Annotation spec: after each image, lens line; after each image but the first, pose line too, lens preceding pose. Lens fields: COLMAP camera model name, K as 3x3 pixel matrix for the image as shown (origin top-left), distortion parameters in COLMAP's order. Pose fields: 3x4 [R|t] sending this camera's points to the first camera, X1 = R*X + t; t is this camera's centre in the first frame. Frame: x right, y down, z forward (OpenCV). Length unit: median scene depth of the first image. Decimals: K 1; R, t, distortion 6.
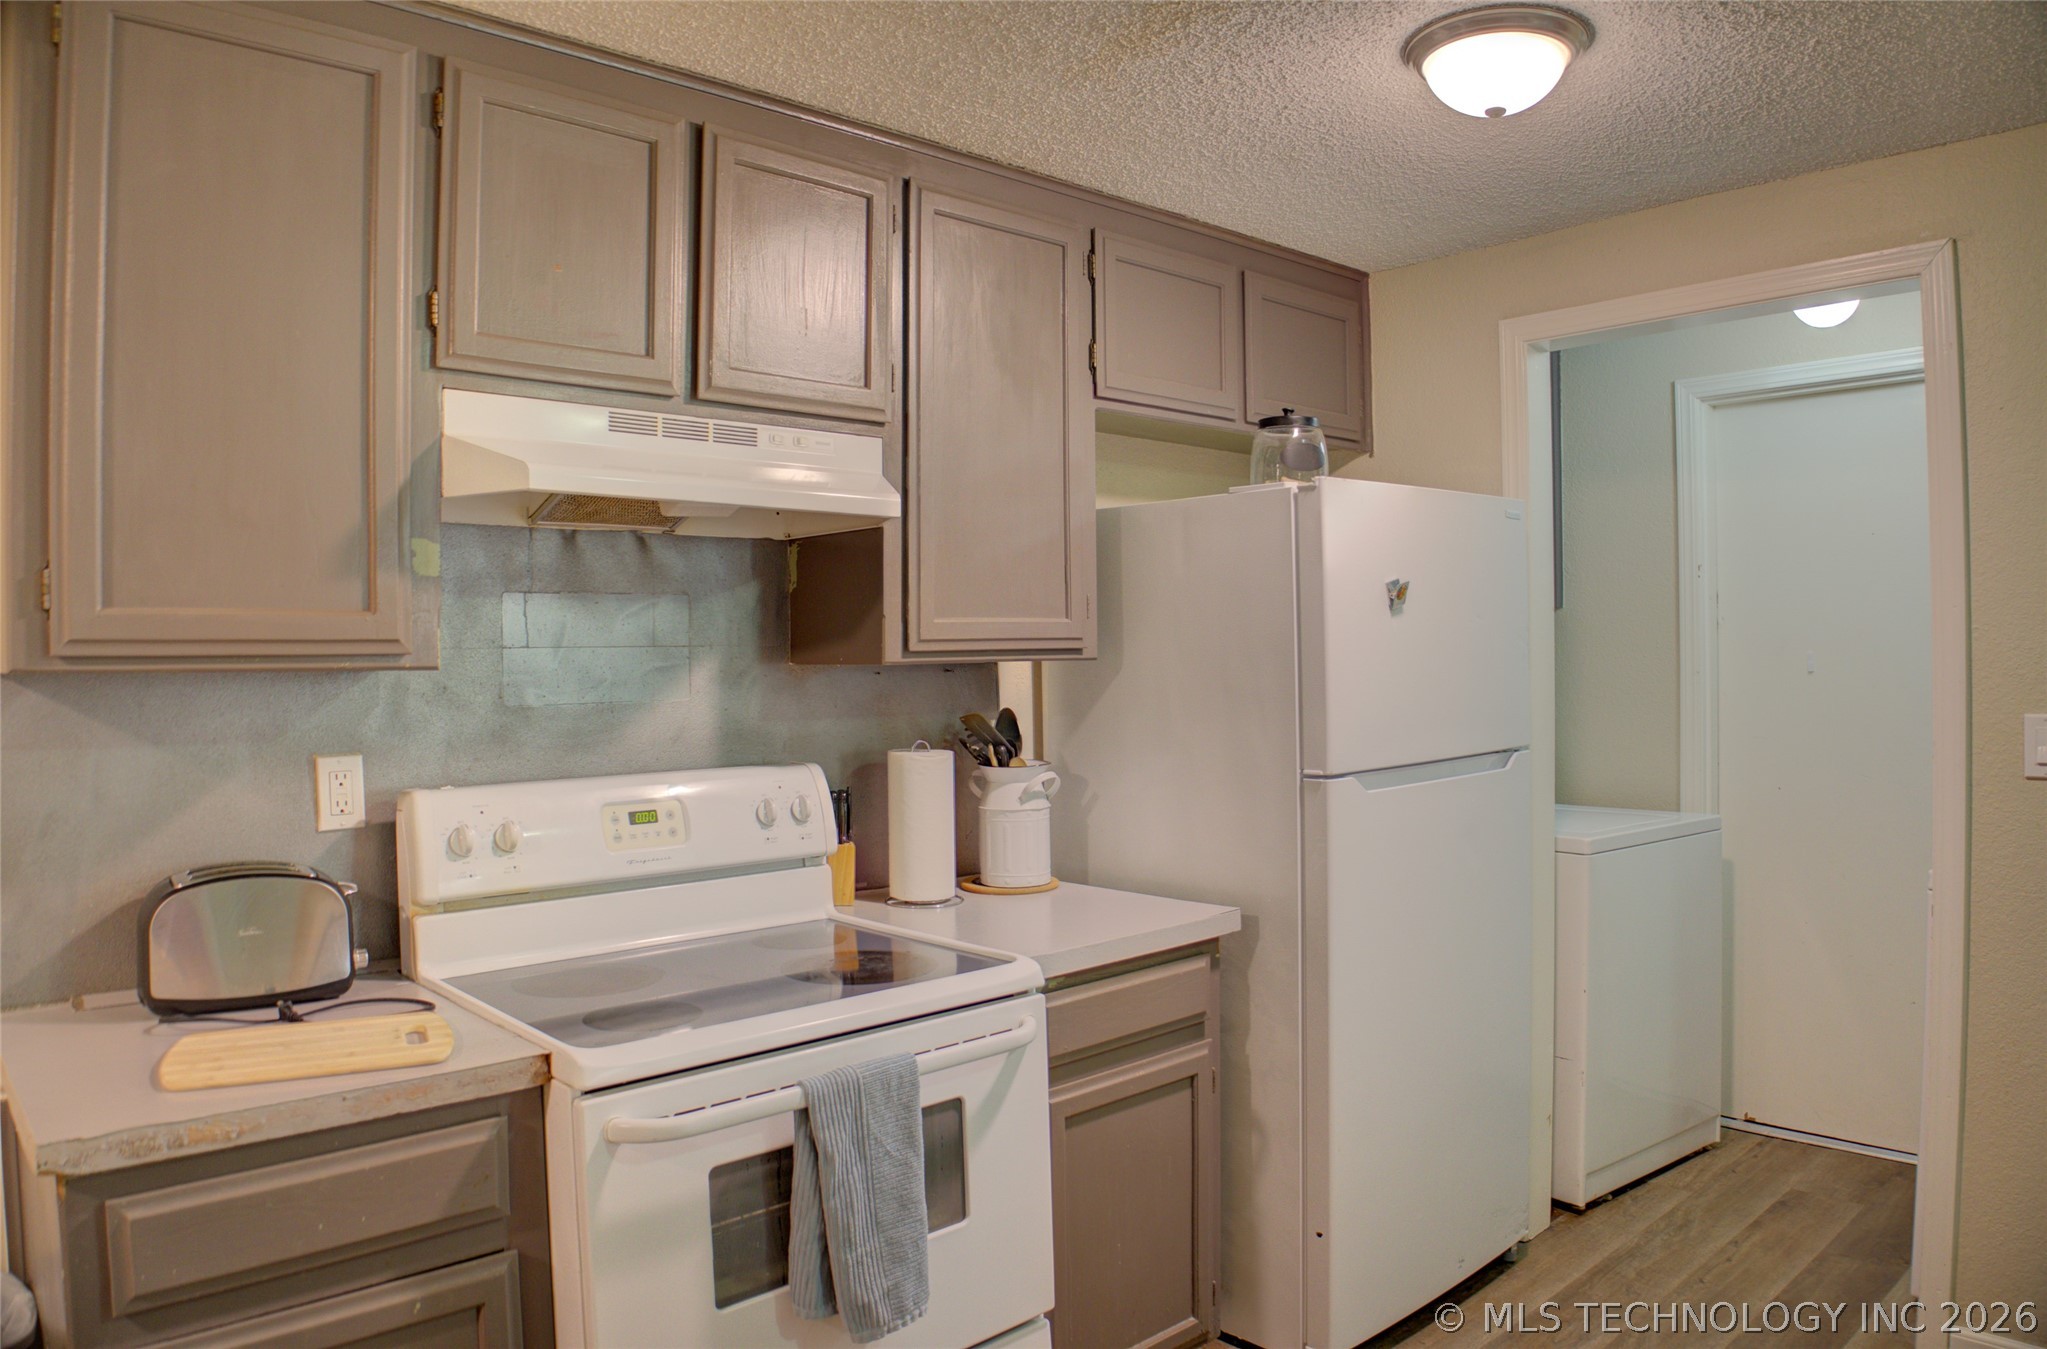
lens RADIAL K [[1376.0, 0, 1023.5], [0, 1376.0, 674.5], [0, 0, 1]] dist [-0.176973, 0.127468]
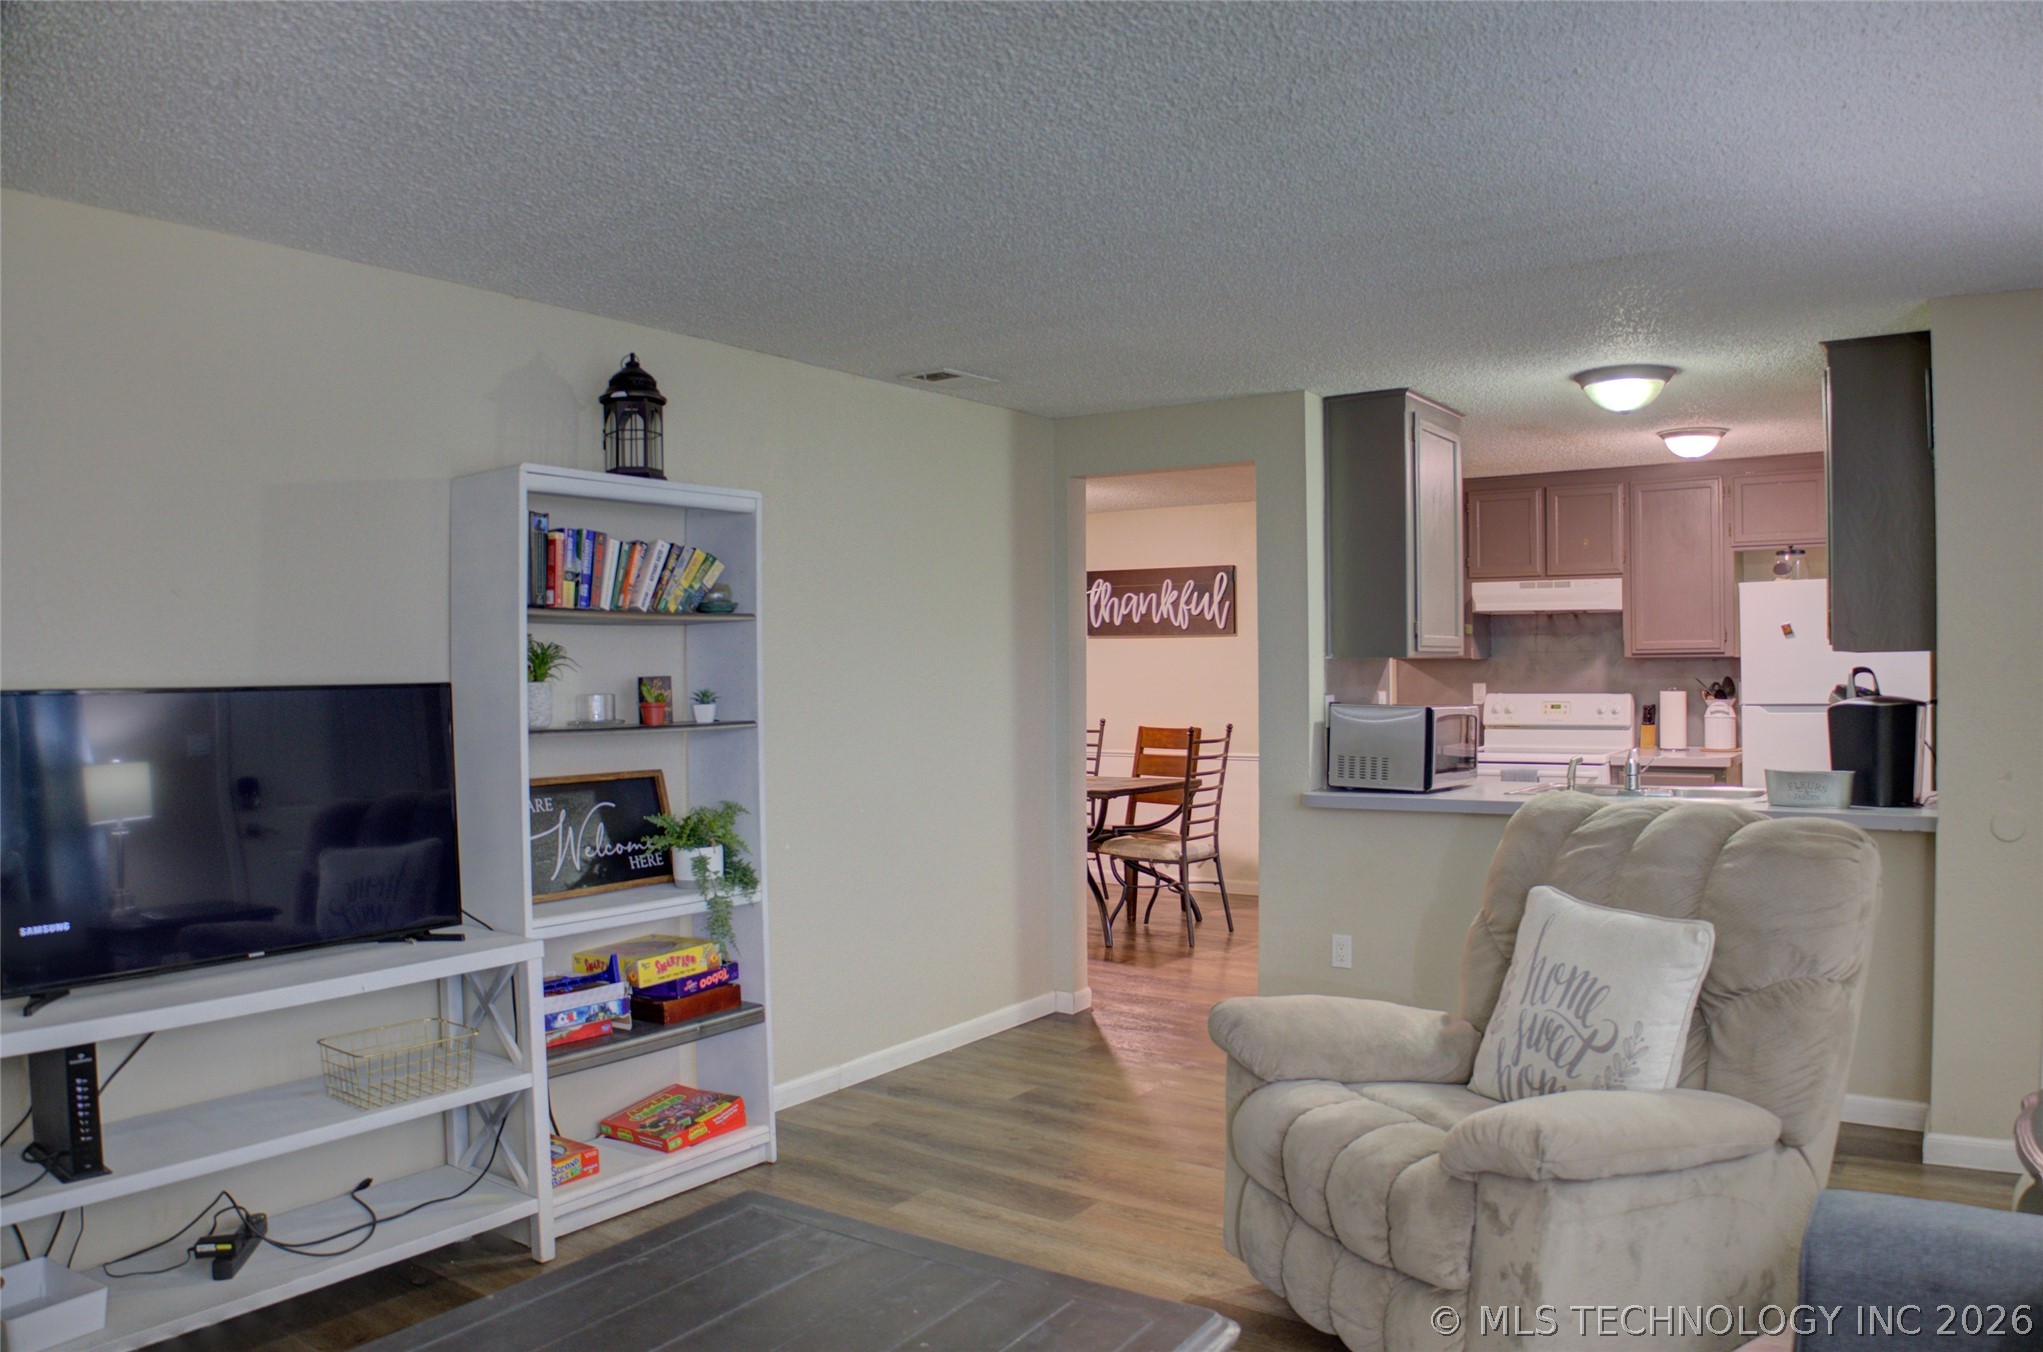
lens RADIAL K [[1417.3, 0, 1113.0], [0, 1417.3, 677.8], [0, 0, 1]] dist [-0.084946, 0.004850]
pose [[0.278388, 0.022571, -0.960203, 2.321604], [-0.005154, 0.999745, 0.022006, -0.024316], [0.960455, -0.001178, 0.278433, -0.799094]]
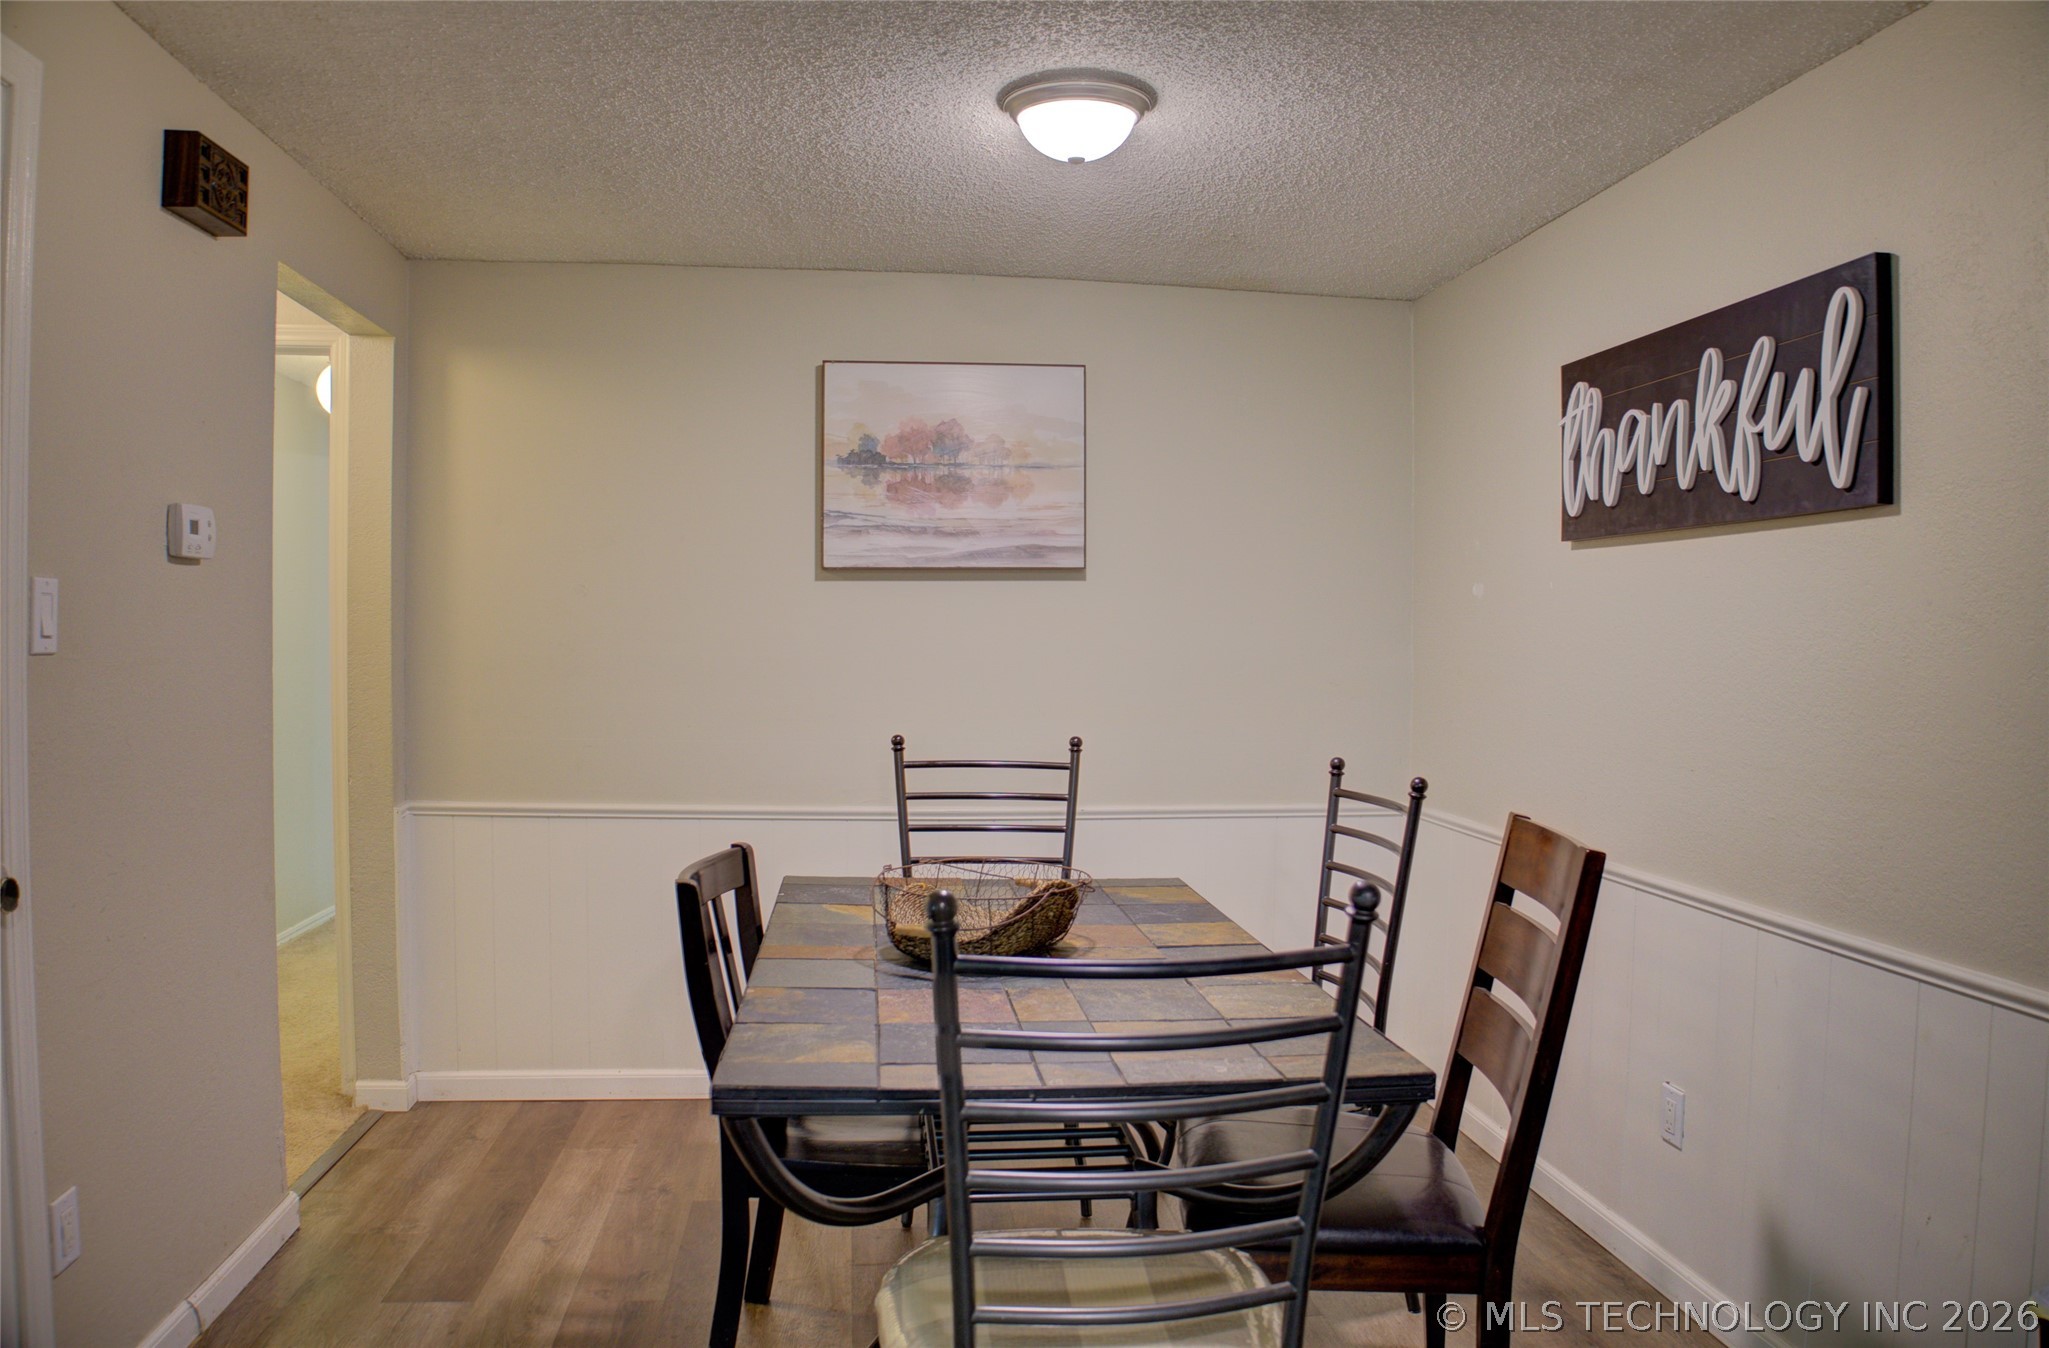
lens RADIAL K [[1435.6, 0, 1026.5], [0, 1435.6, 658.7], [0, 0, 1]] dist [-0.161561, 0.108302]
pose [[-0.562517, 0.023696, -0.826446, 0.161313], [-0.010146, 0.999316, 0.035558, 0.015349], [0.826723, 0.028387, -0.561892, 0.472570]]
